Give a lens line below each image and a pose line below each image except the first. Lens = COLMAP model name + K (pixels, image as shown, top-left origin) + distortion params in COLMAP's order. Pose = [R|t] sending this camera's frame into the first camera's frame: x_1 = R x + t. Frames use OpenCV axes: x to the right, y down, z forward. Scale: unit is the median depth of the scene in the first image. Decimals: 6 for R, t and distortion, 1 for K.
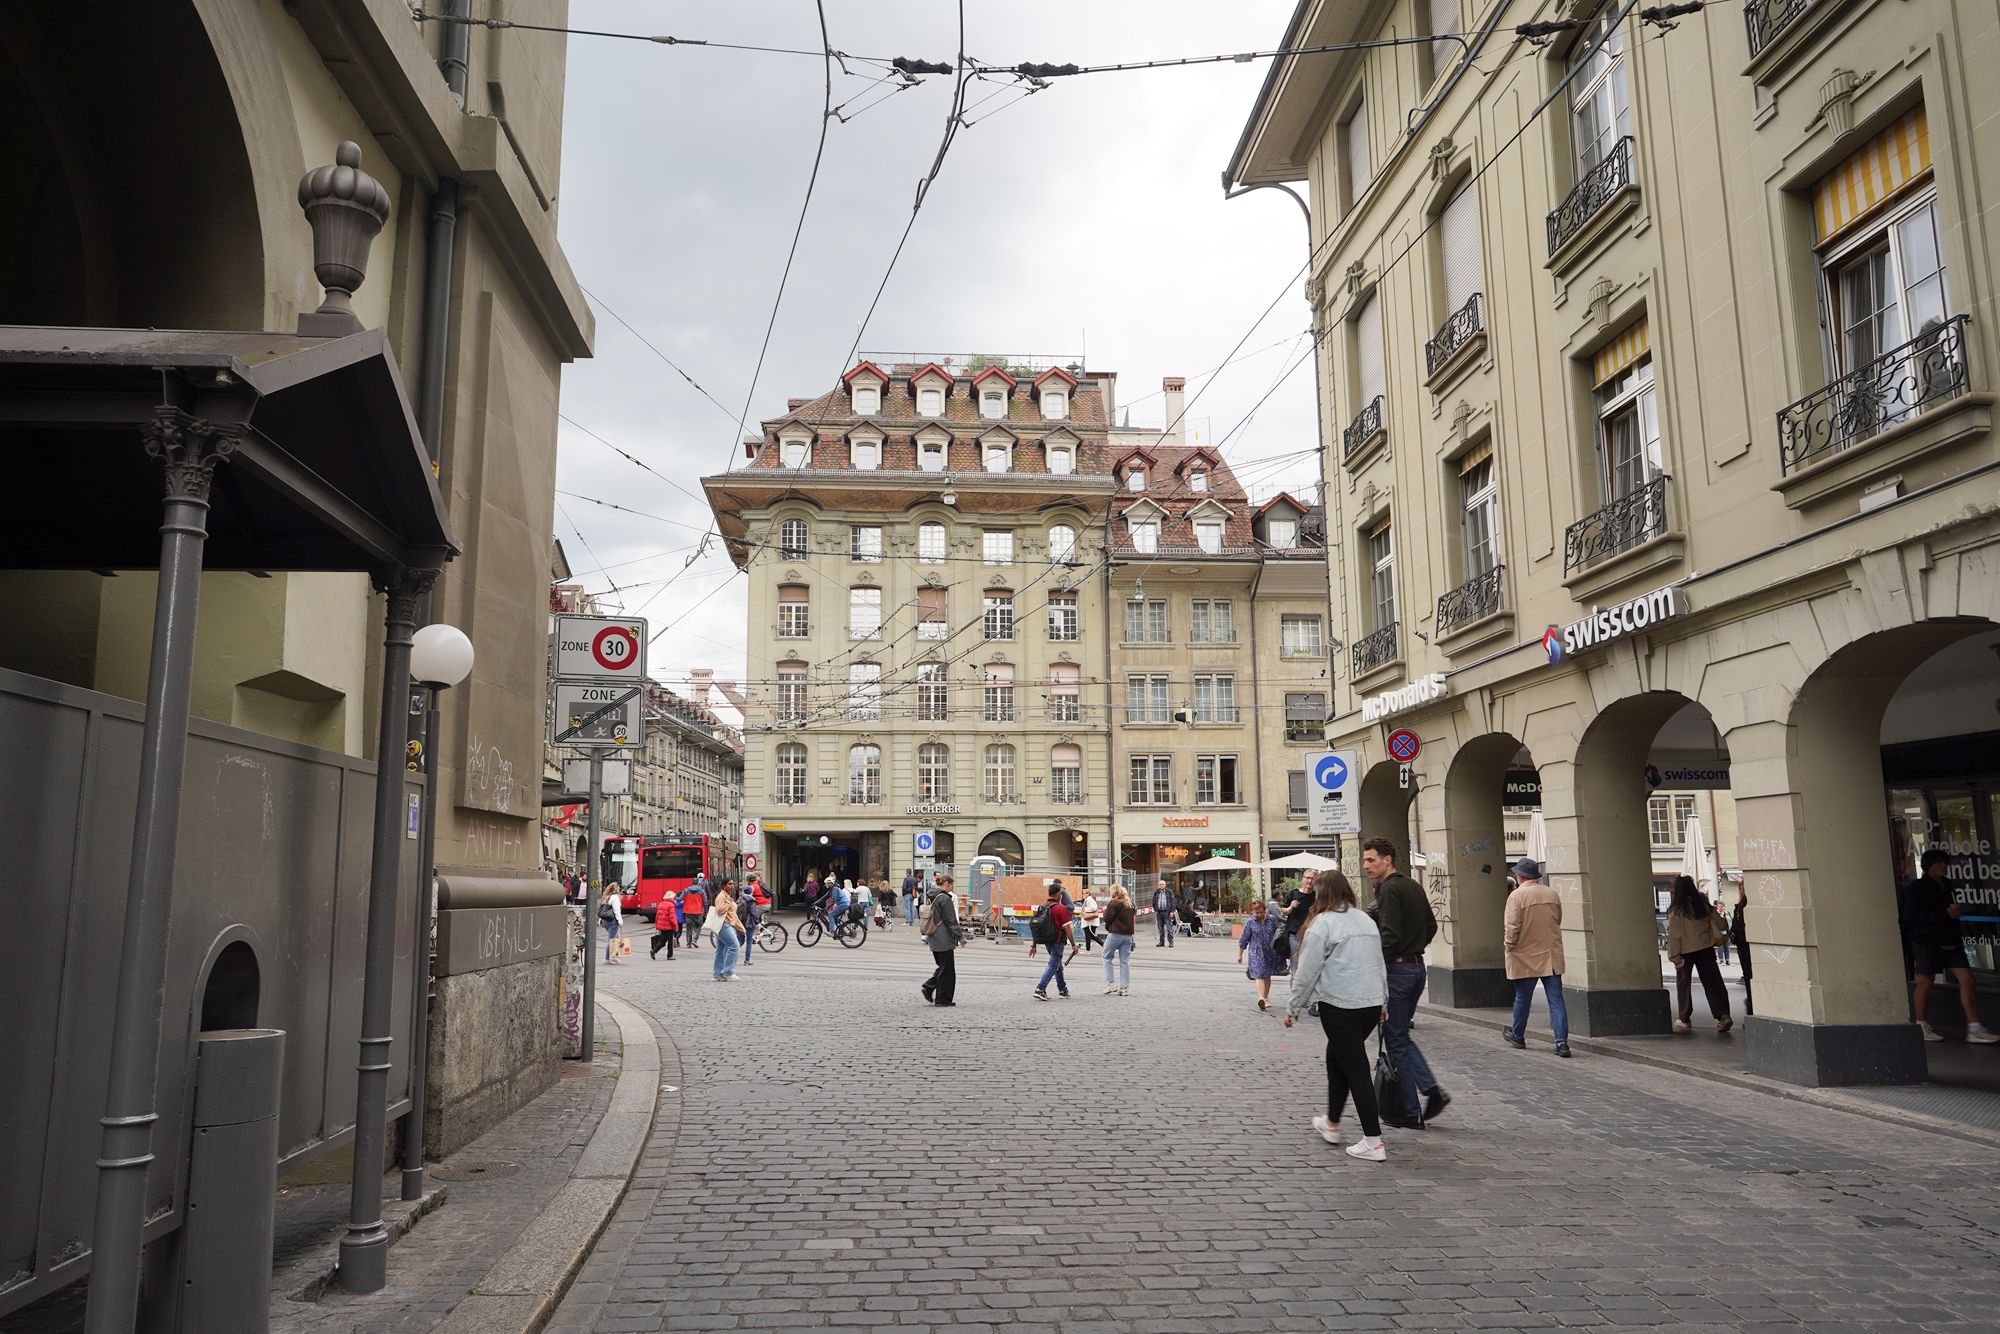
lens RADIAL K [[1295.5, 0, 1002.1], [0, 1295.5, 658.4], [0, 0, 1]] dist [-0.003193, 0.002563]
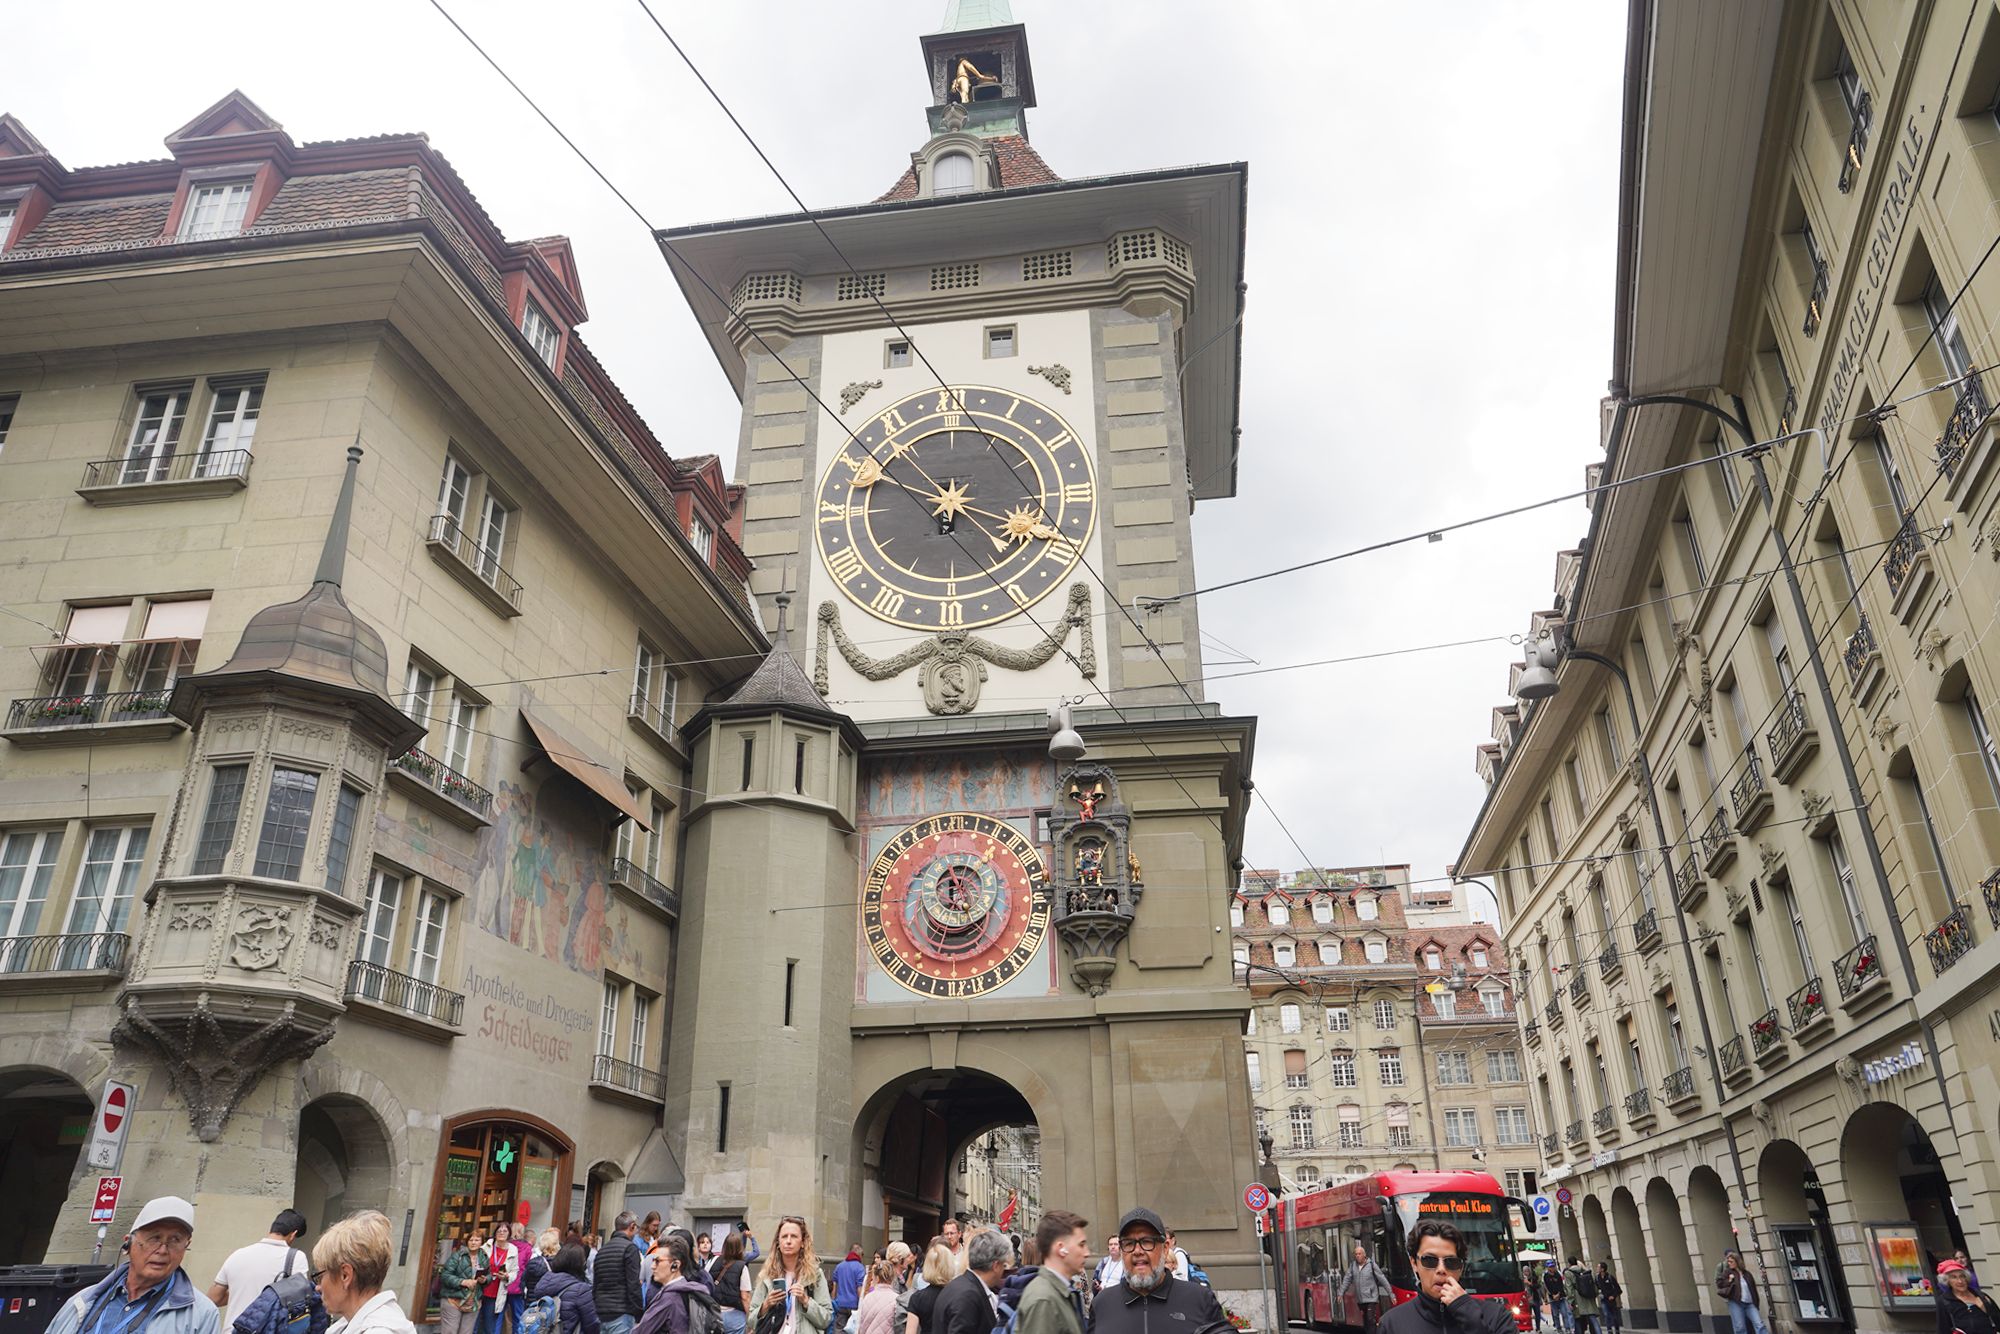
lens RADIAL K [[1337.8, 0, 994.3], [0, 1337.8, 670.1], [0, 0, 1]] dist [-0.027331, 0.026690]
pose [[0.971877, -0.101706, -0.212394, -0.020097], [0.043680, 0.964132, -0.261805, -0.089066], [0.231403, 0.245165, 0.941460, -0.566667]]
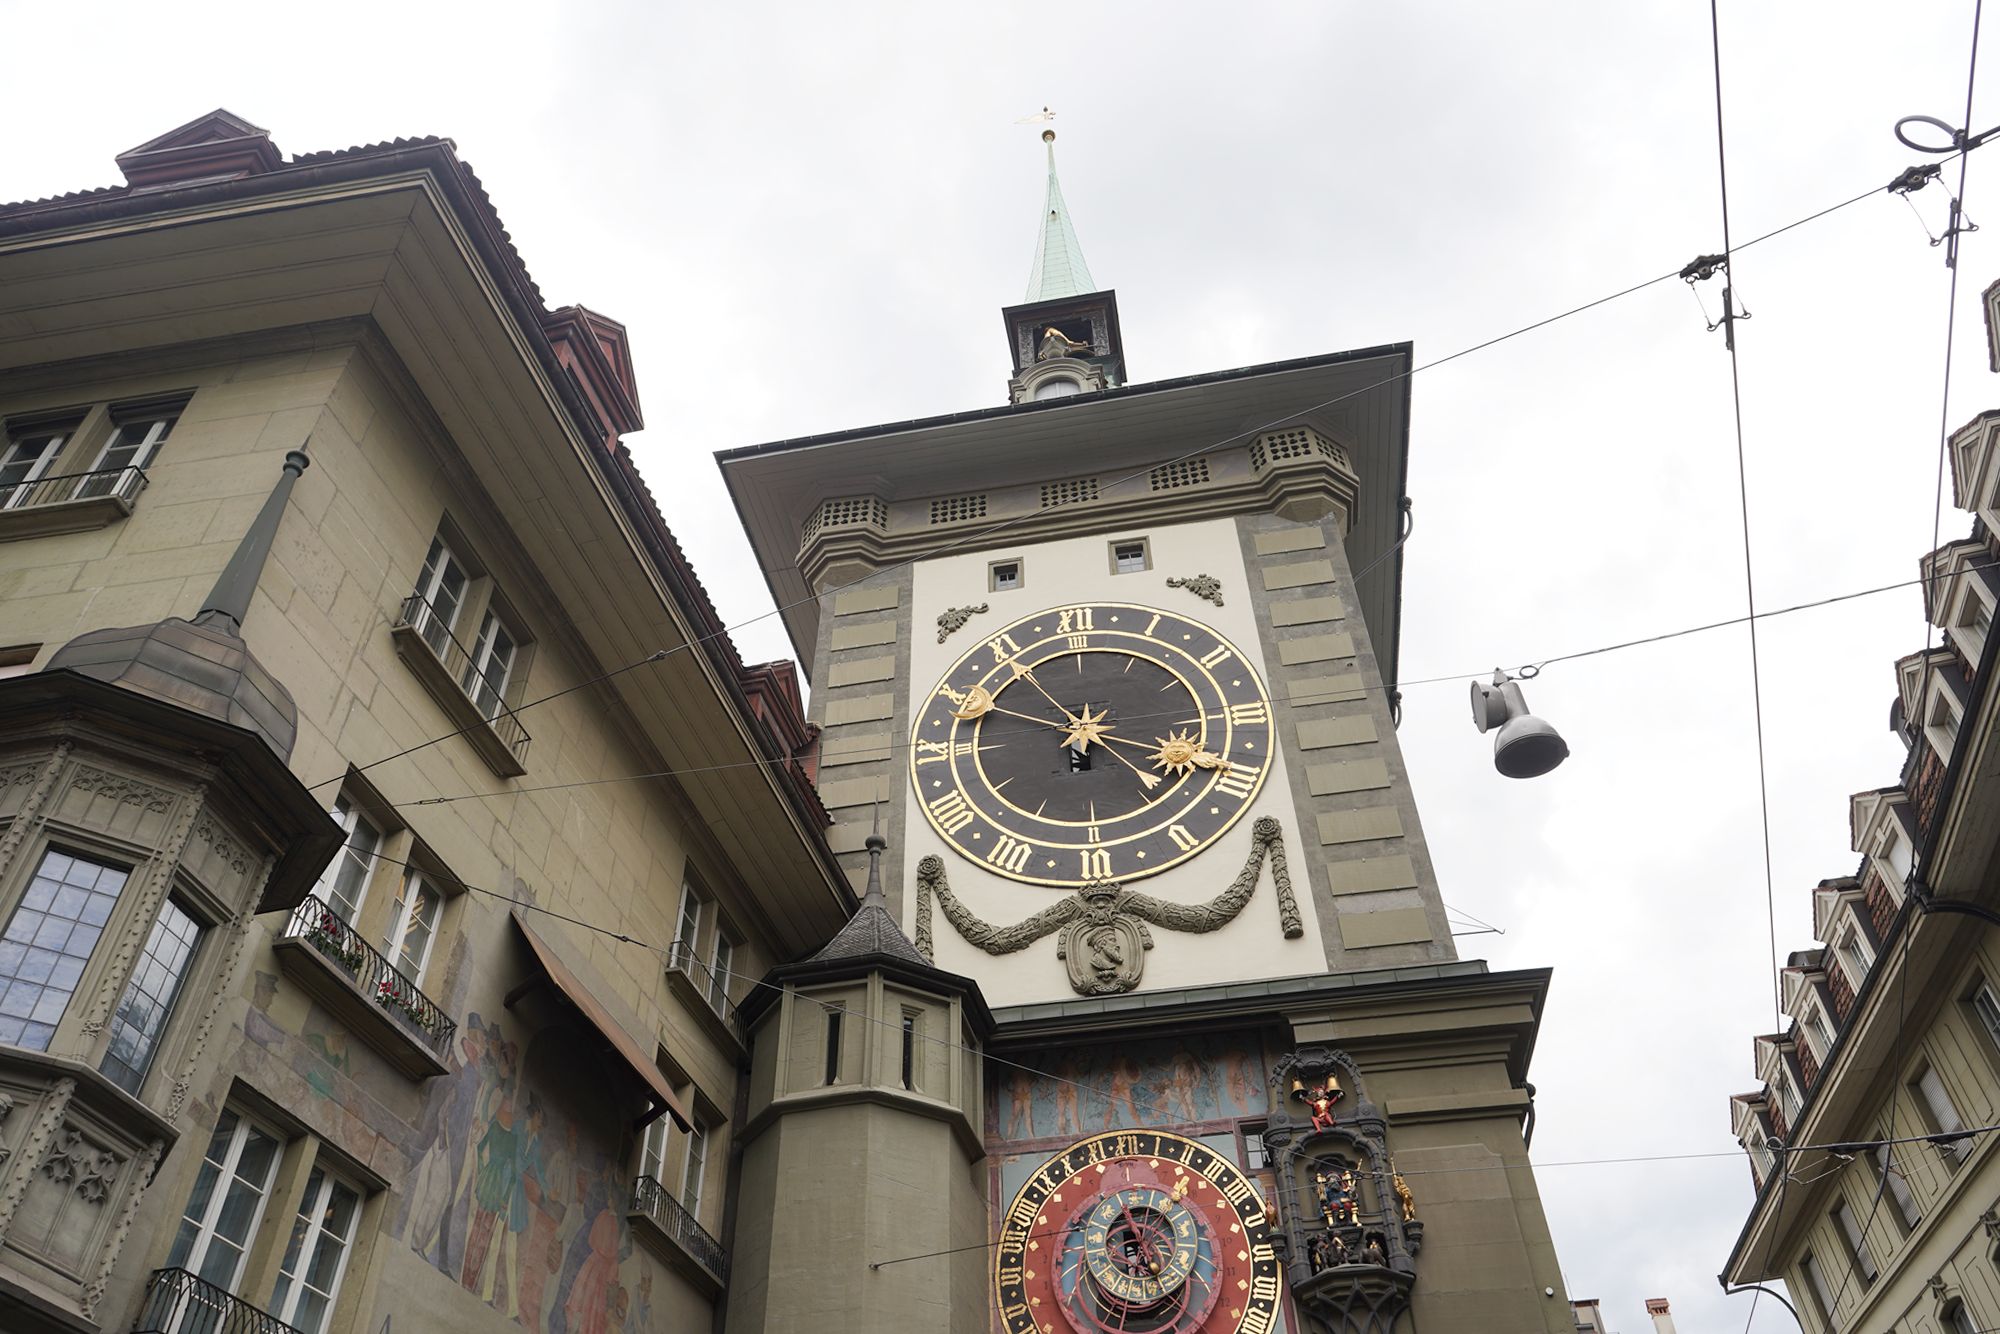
lens RADIAL K [[1386.6, 0, 995.3], [0, 1386.6, 673.8], [0, 0, 1]] dist [-0.026765, 0.025932]
pose [[0.962955, -0.190277, -0.191083, -0.097746], [0.056915, 0.836047, -0.545698, -0.071750], [0.263588, 0.514607, 0.815905, -0.430525]]
